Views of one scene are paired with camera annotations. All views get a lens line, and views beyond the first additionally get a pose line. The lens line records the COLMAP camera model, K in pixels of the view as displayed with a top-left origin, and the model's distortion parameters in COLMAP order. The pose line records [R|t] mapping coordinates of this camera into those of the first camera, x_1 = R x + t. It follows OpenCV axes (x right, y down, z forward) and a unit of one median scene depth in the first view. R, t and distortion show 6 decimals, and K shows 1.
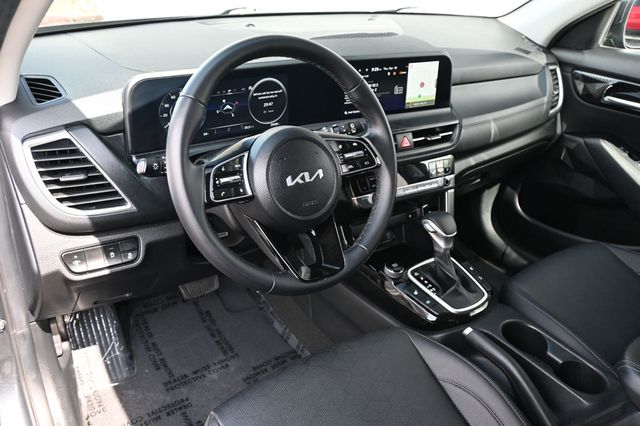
lens RADIAL K [[514.9, 0, 320.0], [0, 514.9, 213.0], [0, 0, 1]] dist [0.002160, -0.005469]
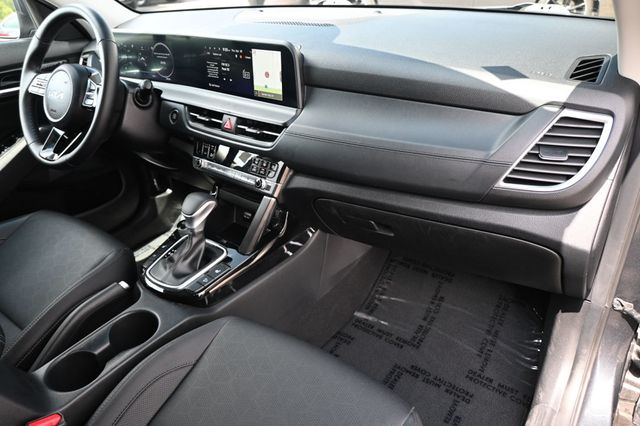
lens RADIAL K [[457.4, 0, 320.0], [0, 457.4, 213.0], [0, 0, 1]] dist [0.001067, -0.000201]
pose [[0.322844, 0.381816, -0.866019, 1.327088], [-0.388533, 0.887826, 0.246589, -0.338964], [0.863026, 0.256867, 0.434977, 0.990760]]
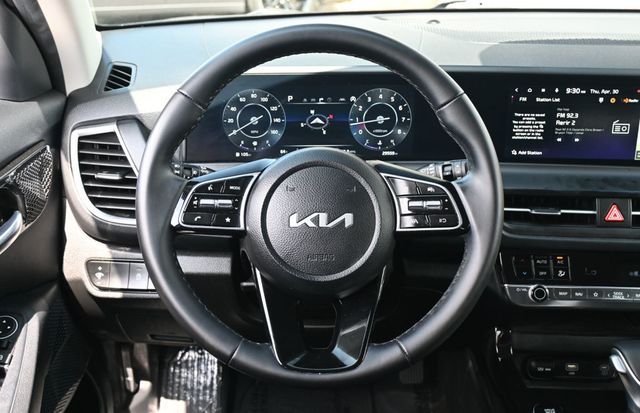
lens RADIAL K [[739.5, 0, 320.0], [0, 739.5, 206.5], [0, 0, 1]] dist [-0.002933, 0.003532]
pose [[0.821100, 0.158336, -0.548384, 0.434723], [-0.225376, 0.972625, -0.056630, -0.025099], [0.524405, 0.170092, 0.834307, 0.130552]]
